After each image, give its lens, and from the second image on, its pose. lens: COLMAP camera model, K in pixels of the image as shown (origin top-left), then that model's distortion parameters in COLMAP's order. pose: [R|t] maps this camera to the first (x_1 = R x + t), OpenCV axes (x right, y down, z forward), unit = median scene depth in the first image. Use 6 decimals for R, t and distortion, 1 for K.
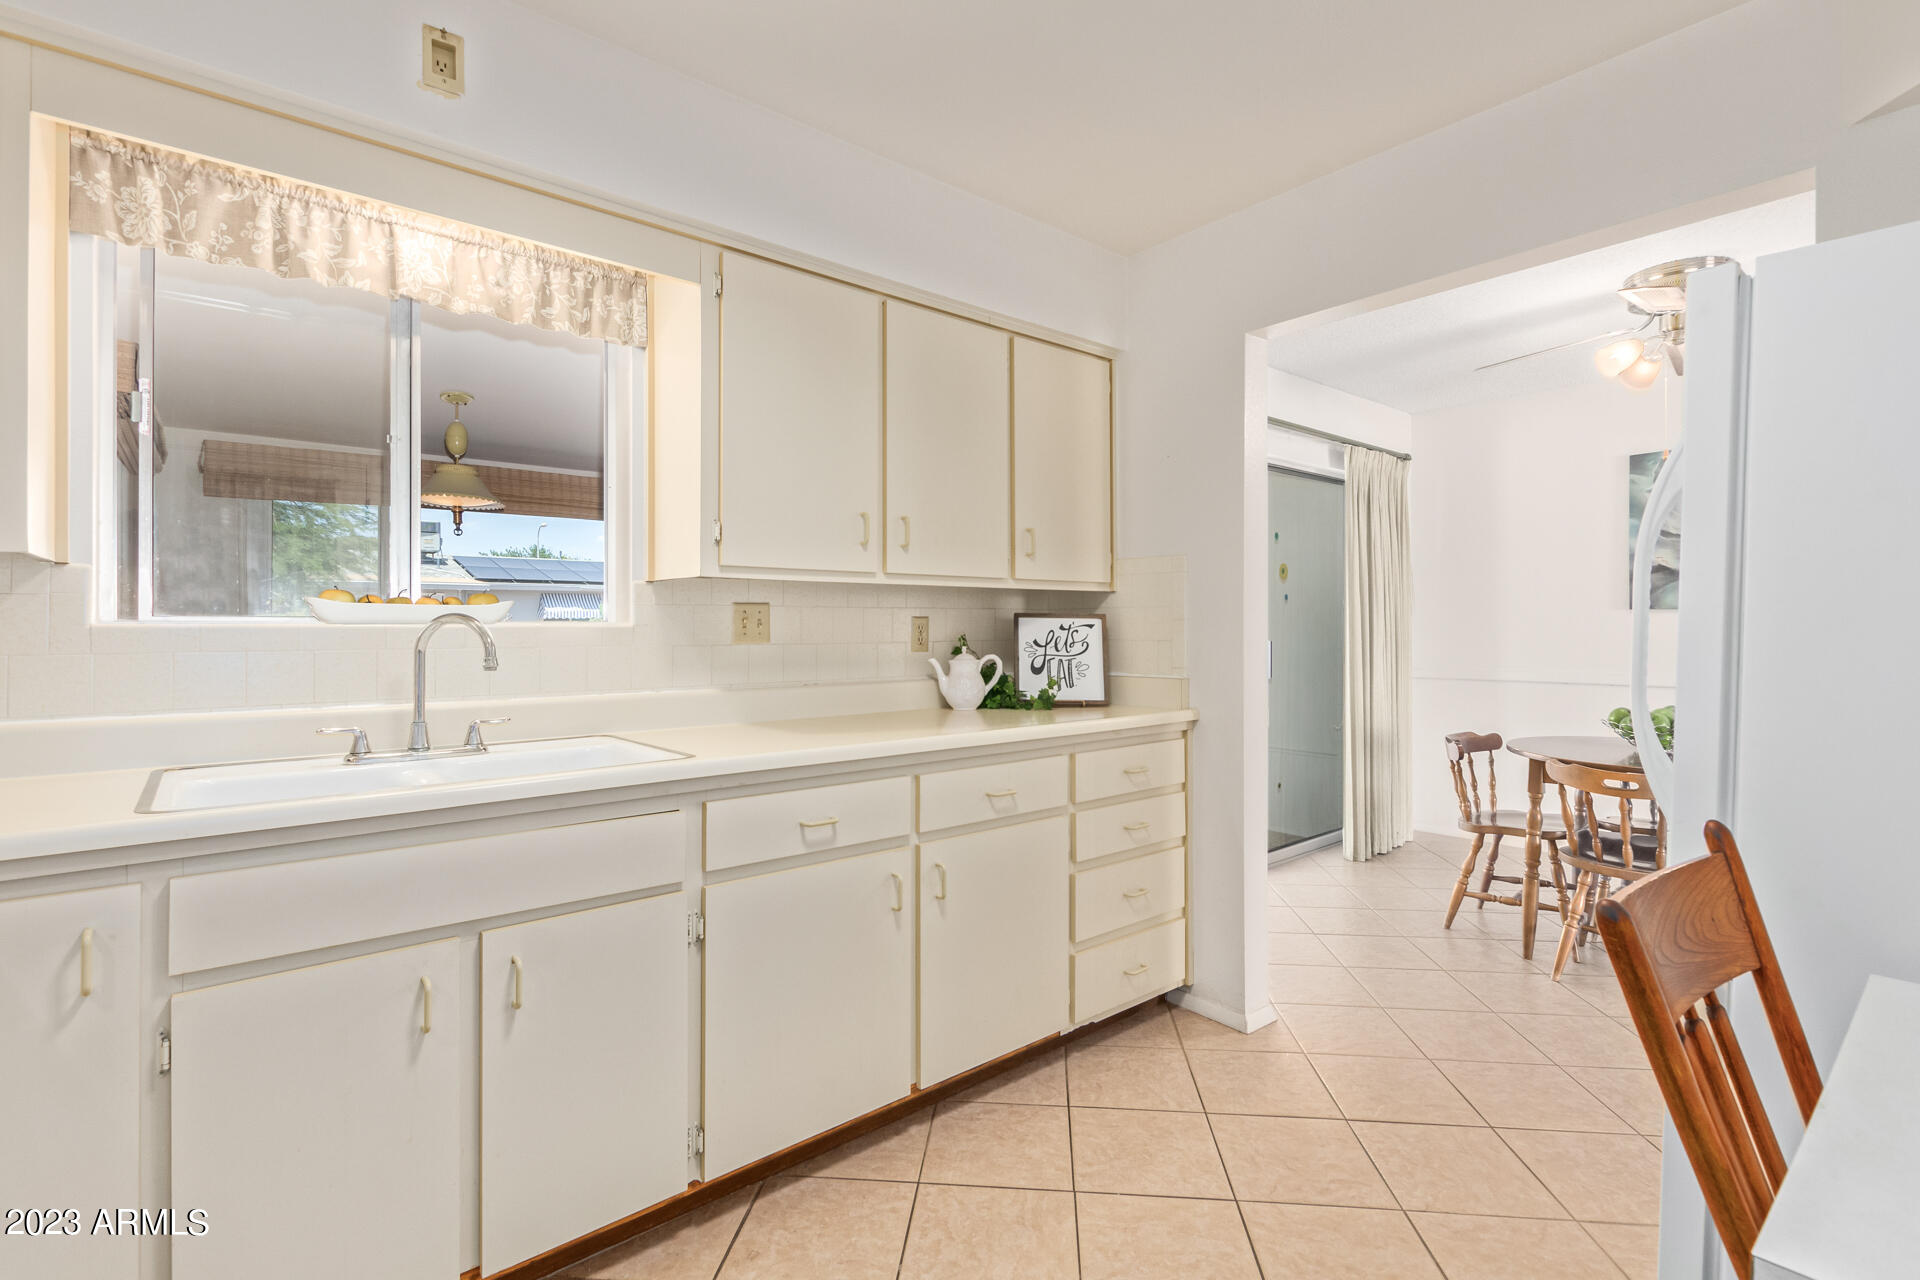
lens RADIAL K [[888.5, 0, 971.2], [0, 888.5, 637.7], [0, 0, 1]] dist [-0.000201, 0.000205]
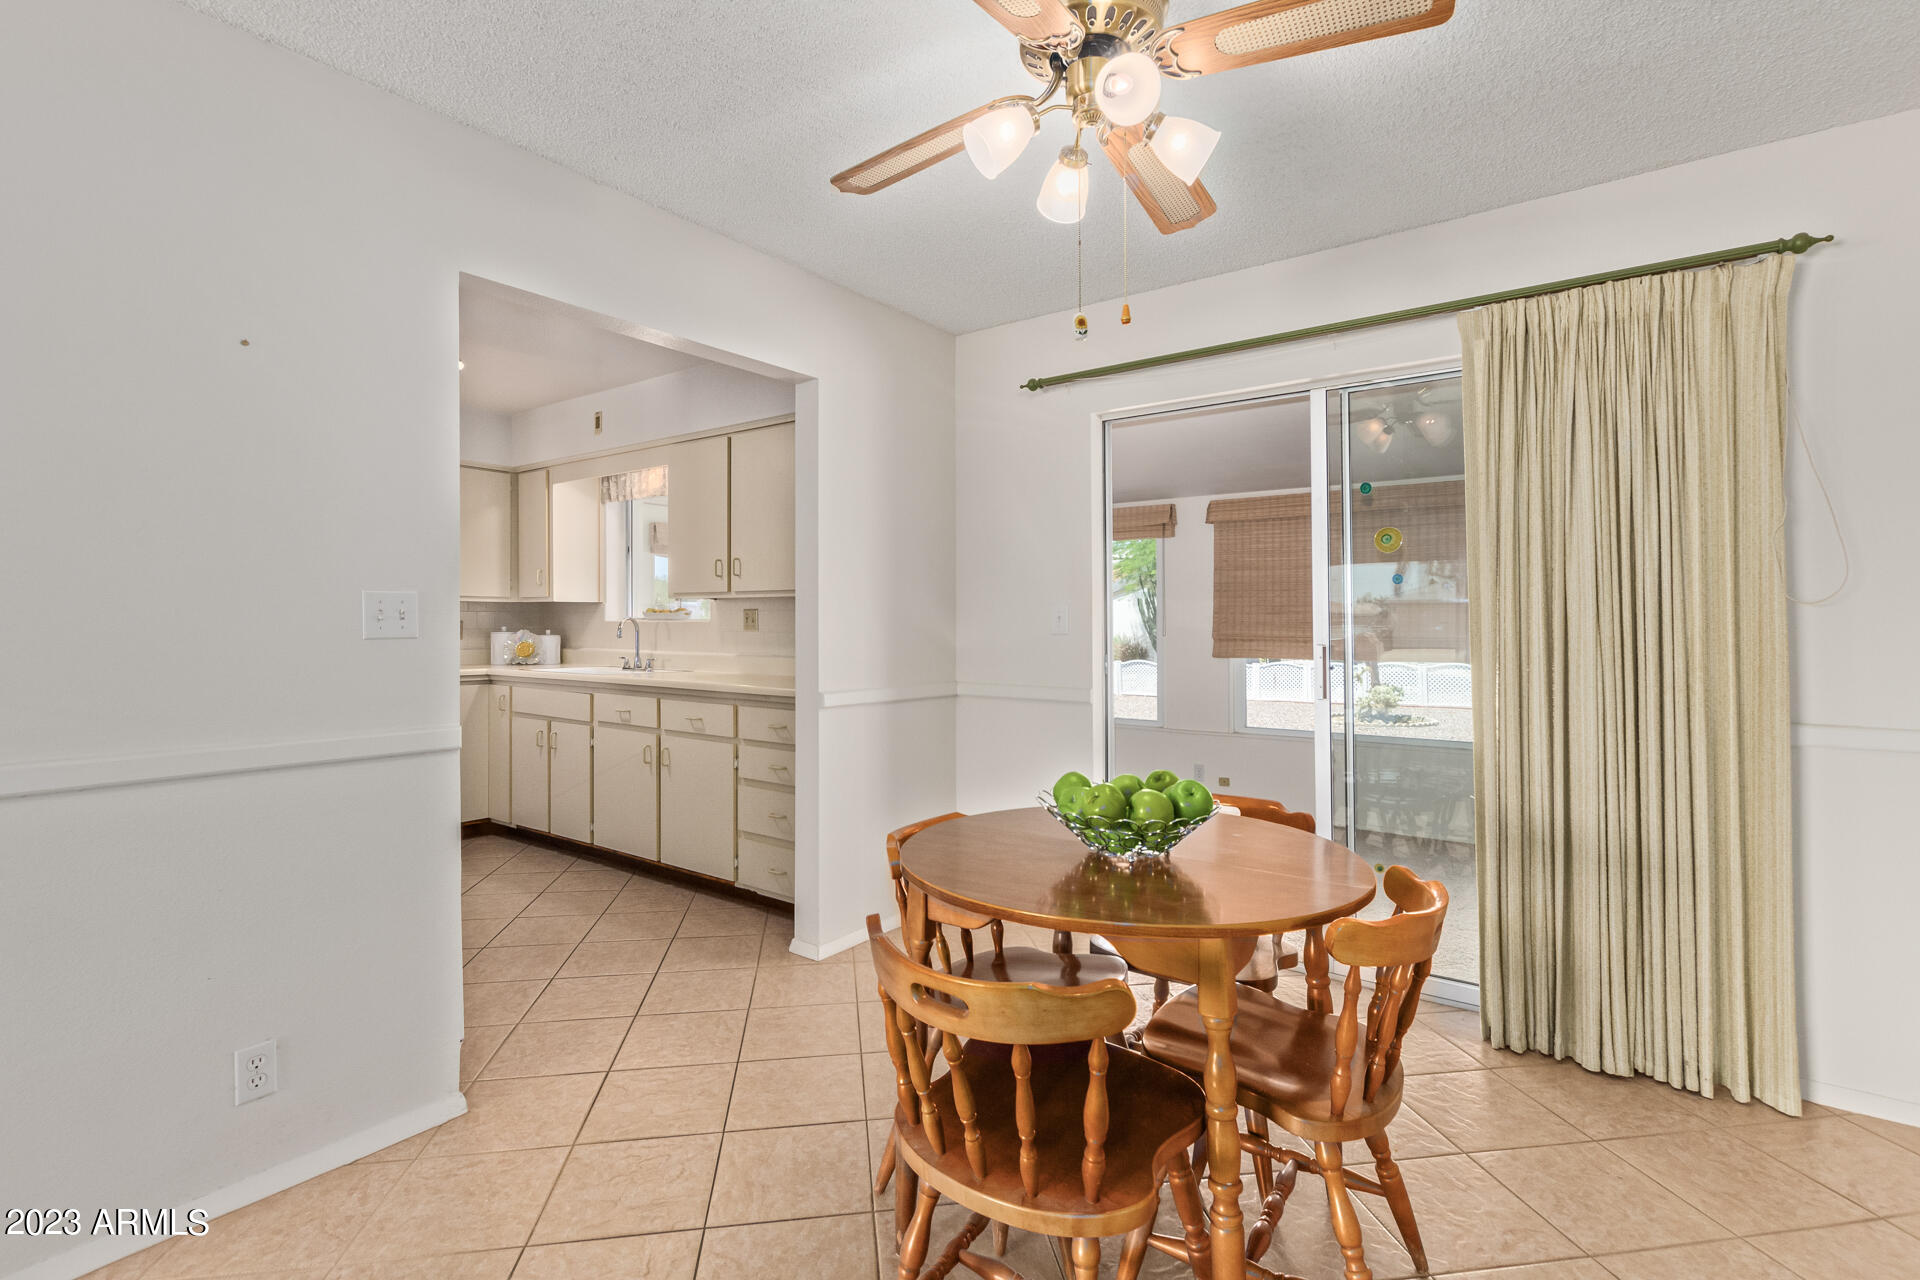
lens RADIAL K [[888.5, 0, 971.9], [0, 888.5, 639.8], [0, 0, 1]] dist [-0.000201, 0.000205]
pose [[0.228226, 0.018429, -0.973434, 1.590916], [-0.016296, 0.999753, 0.015106, -0.010124], [0.973472, 0.012416, 0.228470, 0.981970]]
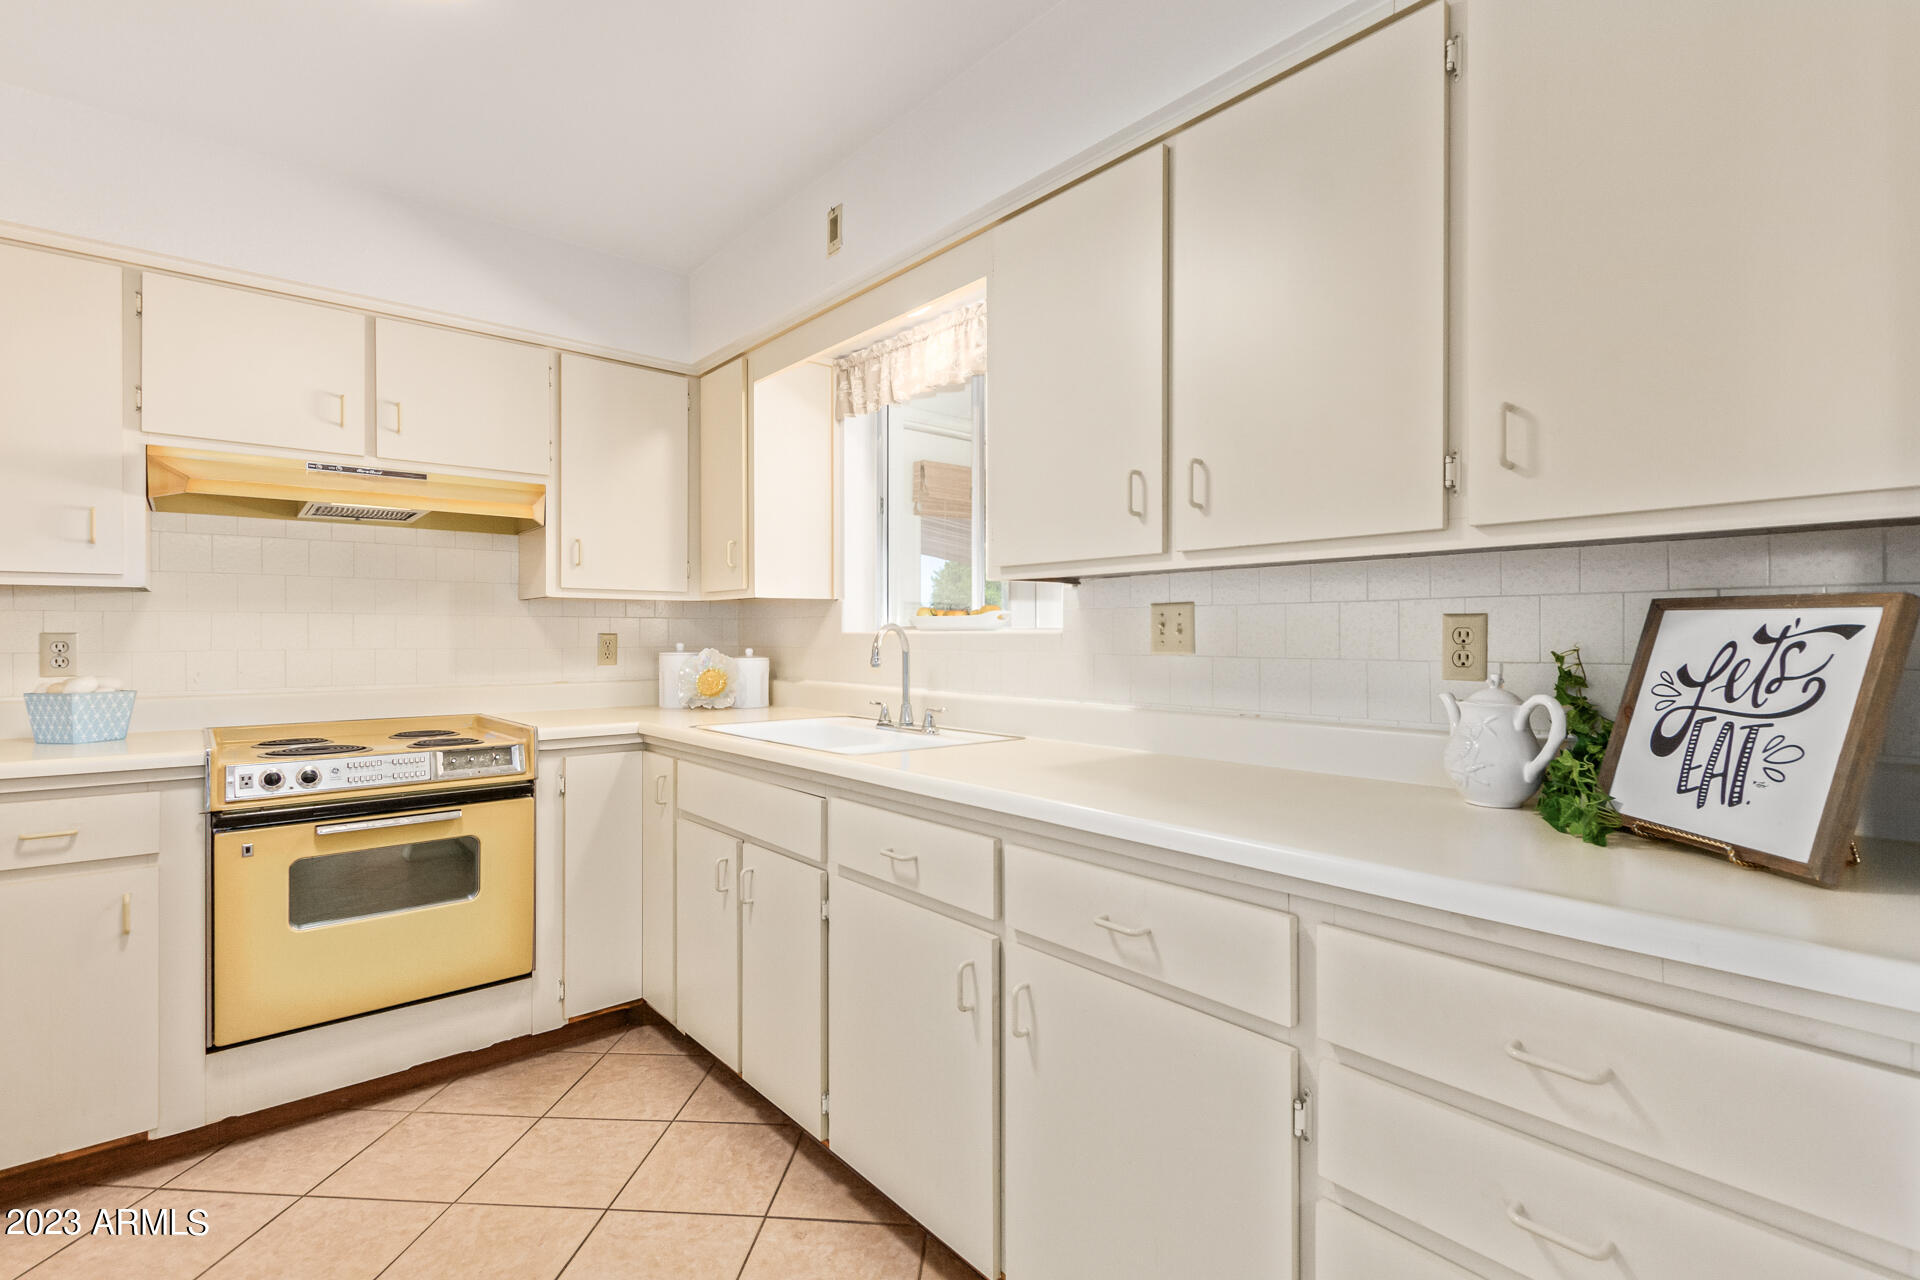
lens RADIAL K [[888.5, 0, 965.4], [0, 888.5, 637.2], [0, 0, 1]] dist [-0.000201, 0.000205]
pose [[-0.000261, 0.004646, -0.999989, 0.522343], [-0.012056, 0.999917, 0.004648, -0.009576], [0.999927, 0.012057, -0.000205, 0.780609]]
